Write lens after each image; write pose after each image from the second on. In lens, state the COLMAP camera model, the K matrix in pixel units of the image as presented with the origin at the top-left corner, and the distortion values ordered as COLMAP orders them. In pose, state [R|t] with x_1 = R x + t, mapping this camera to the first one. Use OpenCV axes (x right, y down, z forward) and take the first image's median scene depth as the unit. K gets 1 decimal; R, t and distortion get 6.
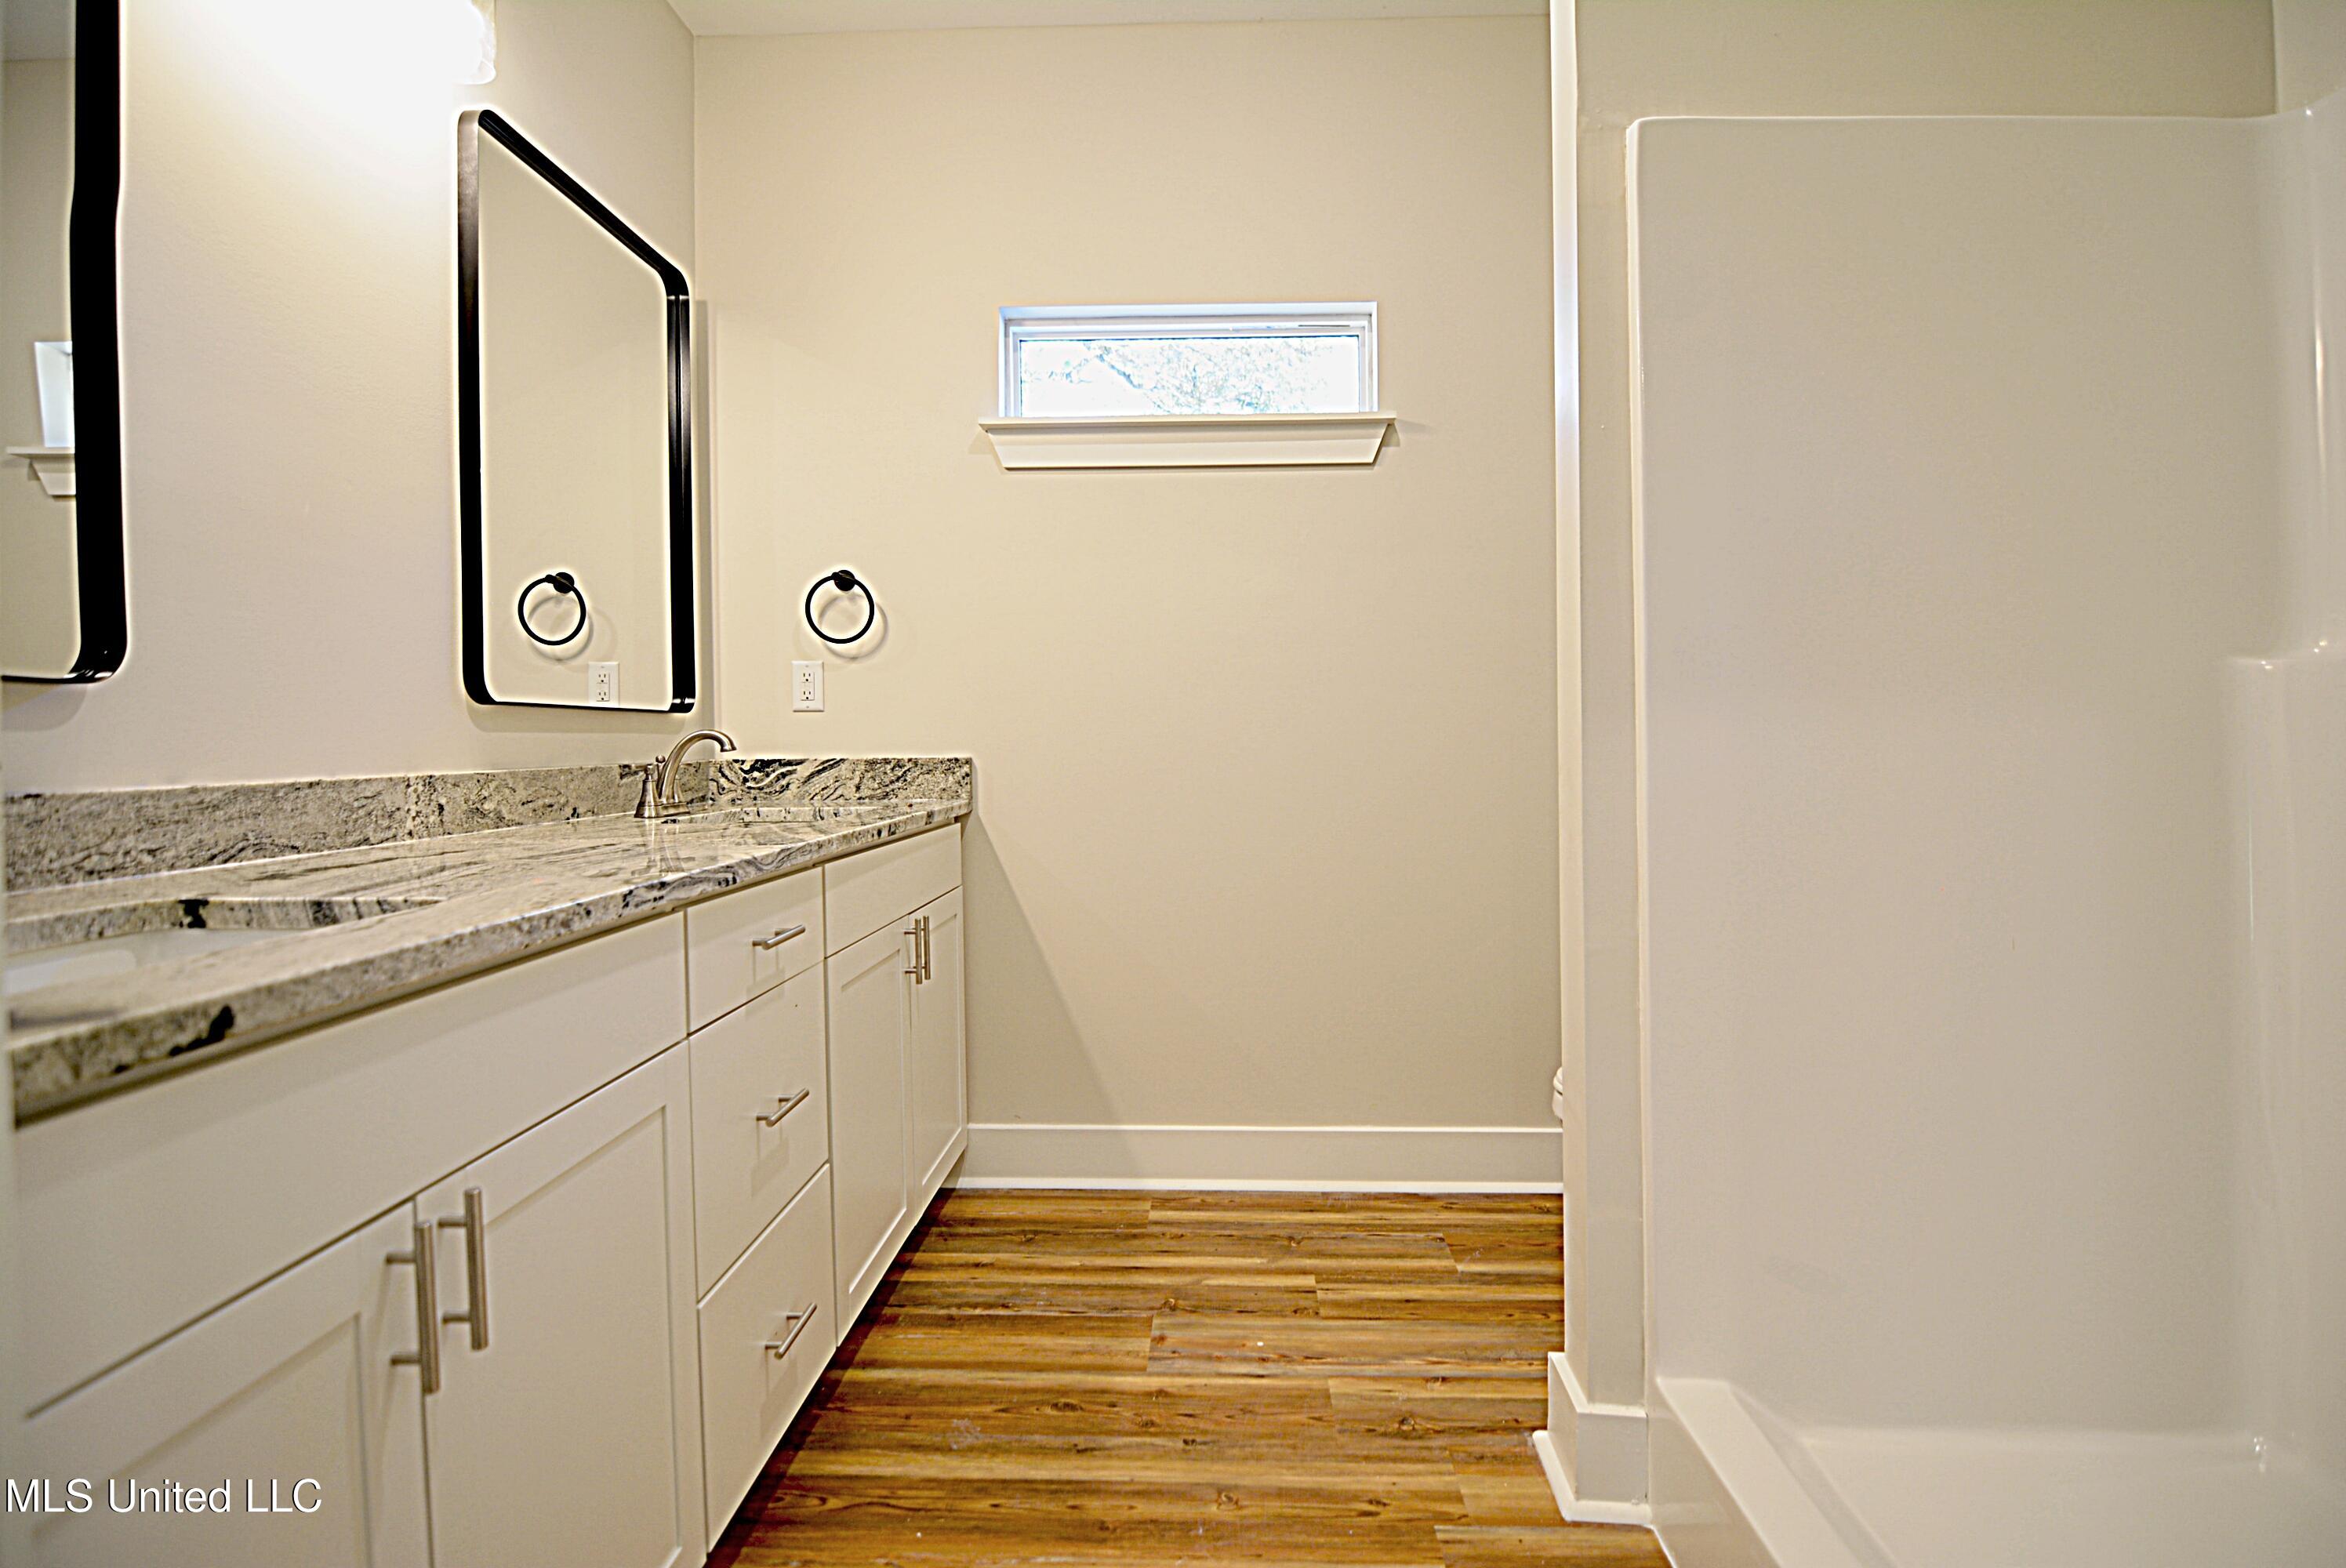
lens RADIAL K [[1146.1, 0, 1173.0], [0, 1146.1, 784.0], [0, 0, 1]] dist [-0.004437, -0.001077]
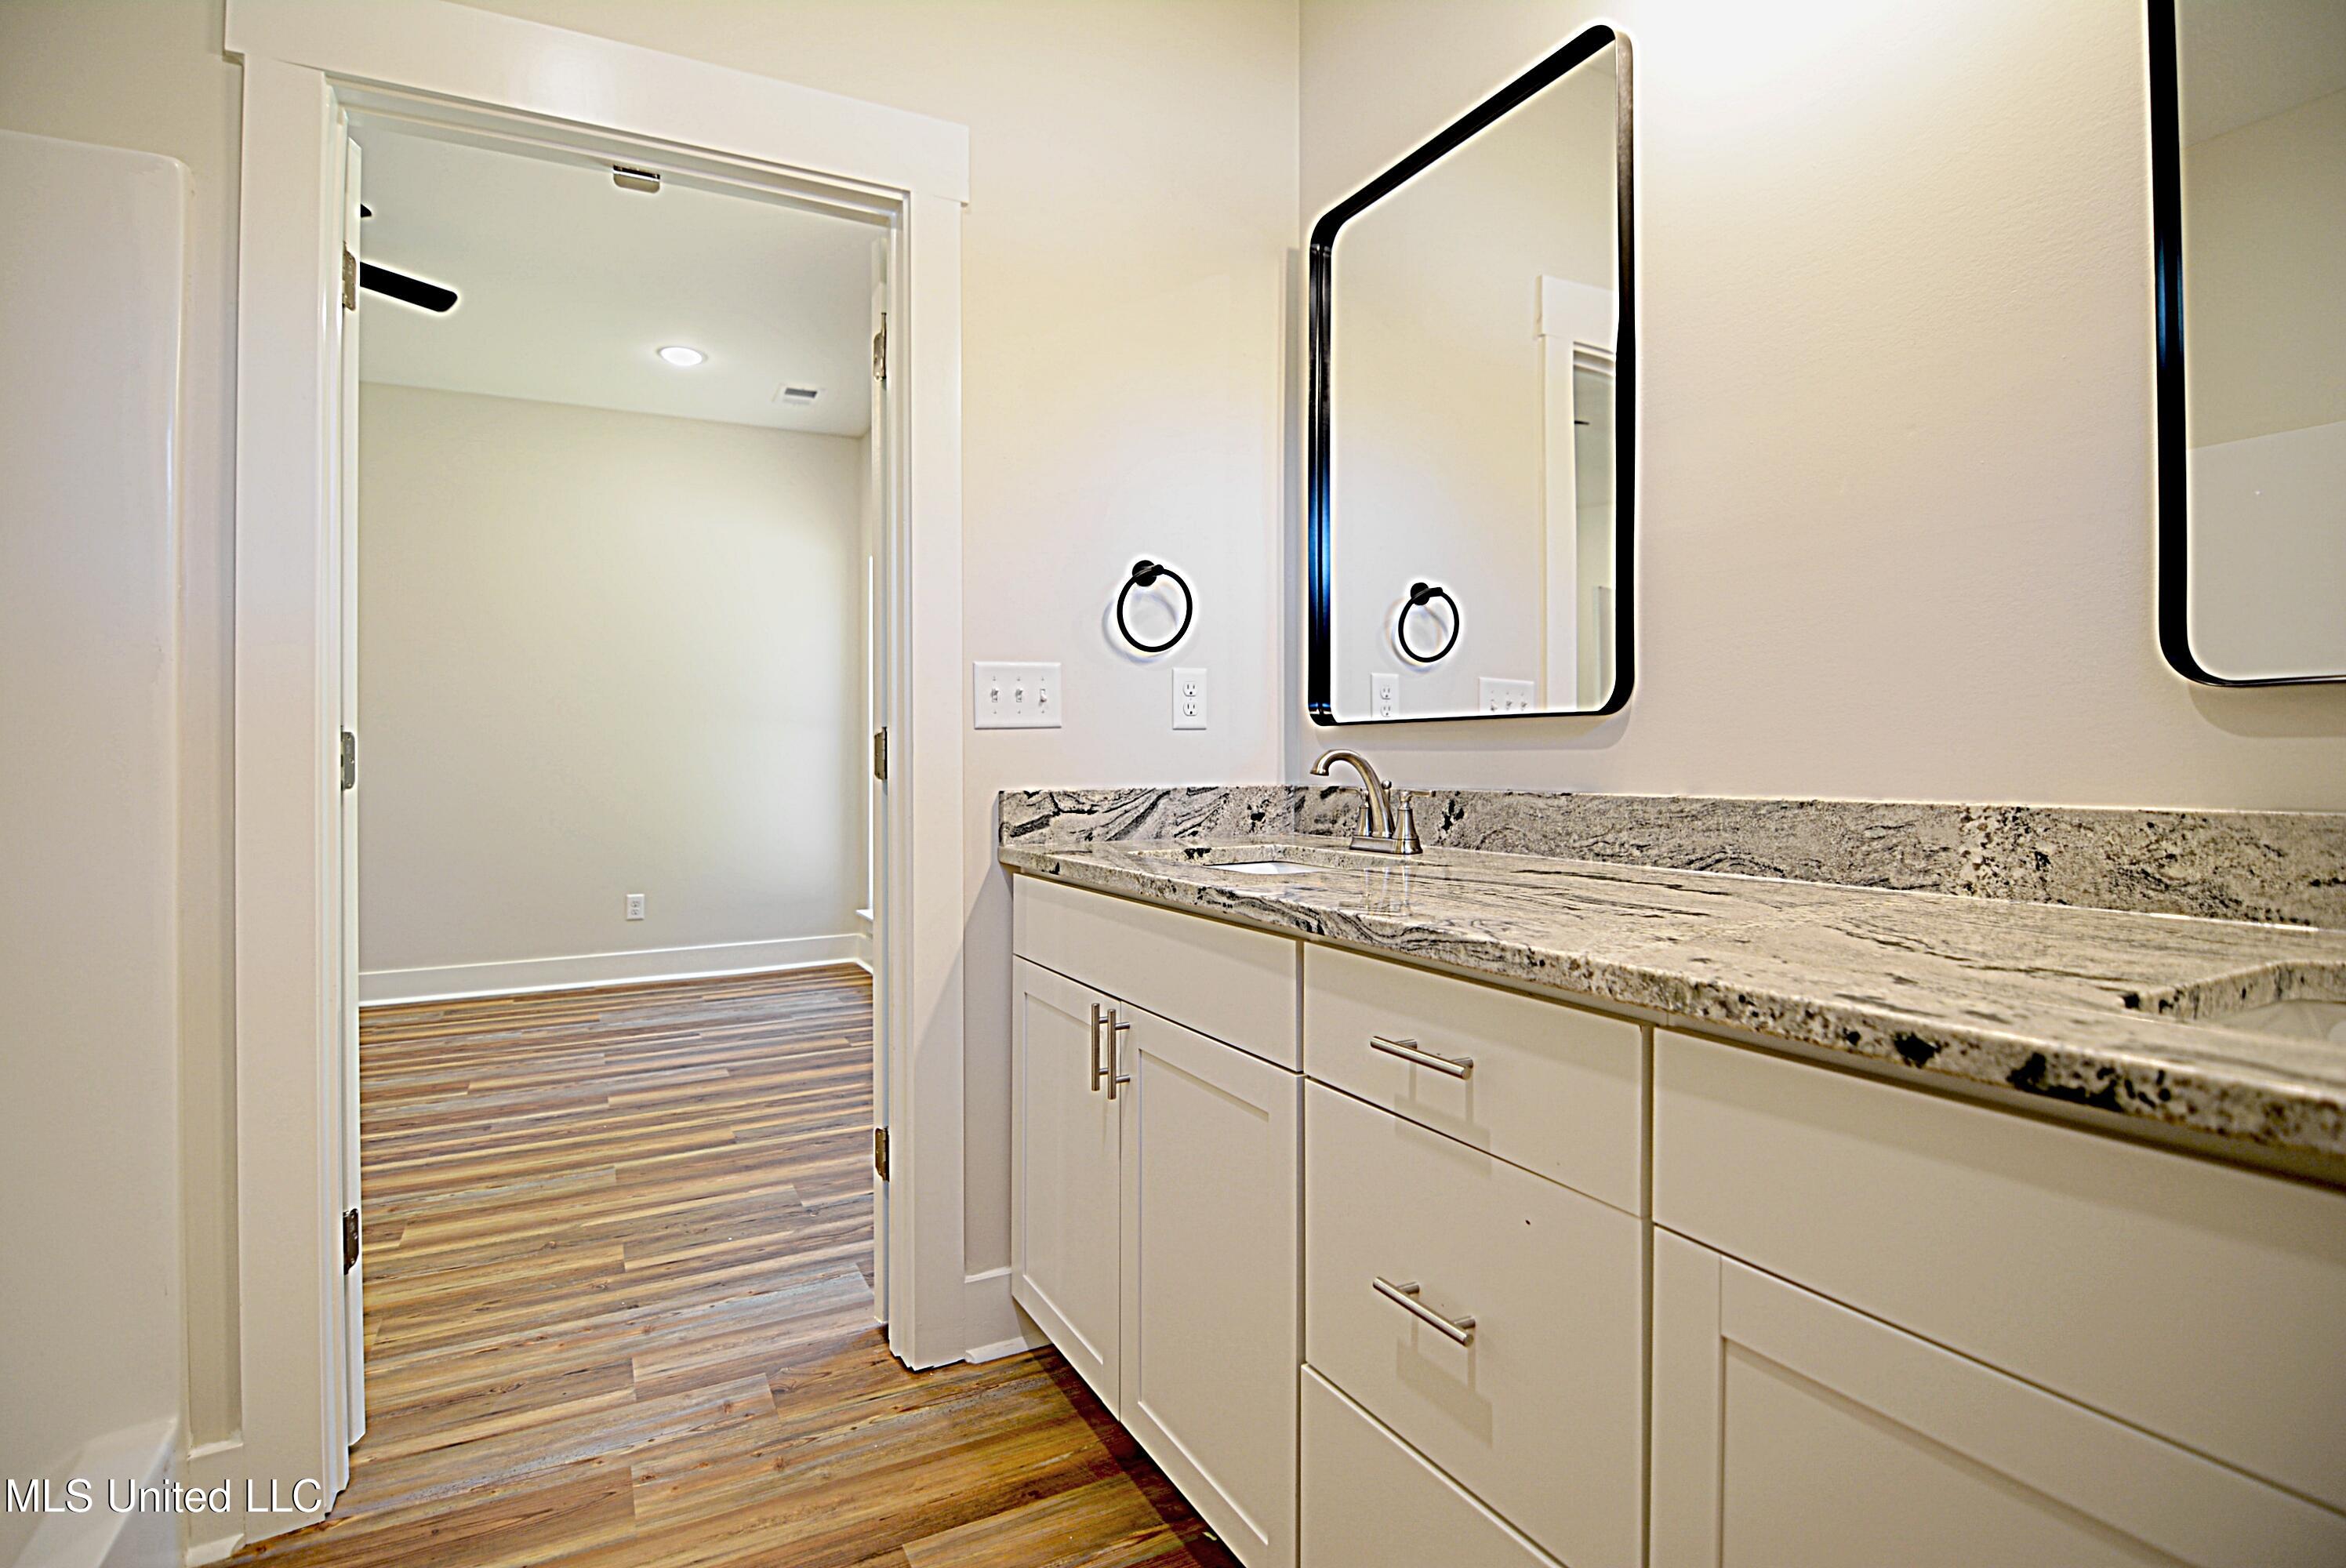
lens RADIAL K [[1128.6, 0, 1249.7], [0, 1128.6, 752.8], [0, 0, 1]] dist [-0.003706, -0.000758]
pose [[-0.832673, 0.005452, -0.553738, 0.105197], [-0.013706, 0.999442, 0.030451, -0.065716], [0.553596, 0.032945, -0.832134, 1.607704]]
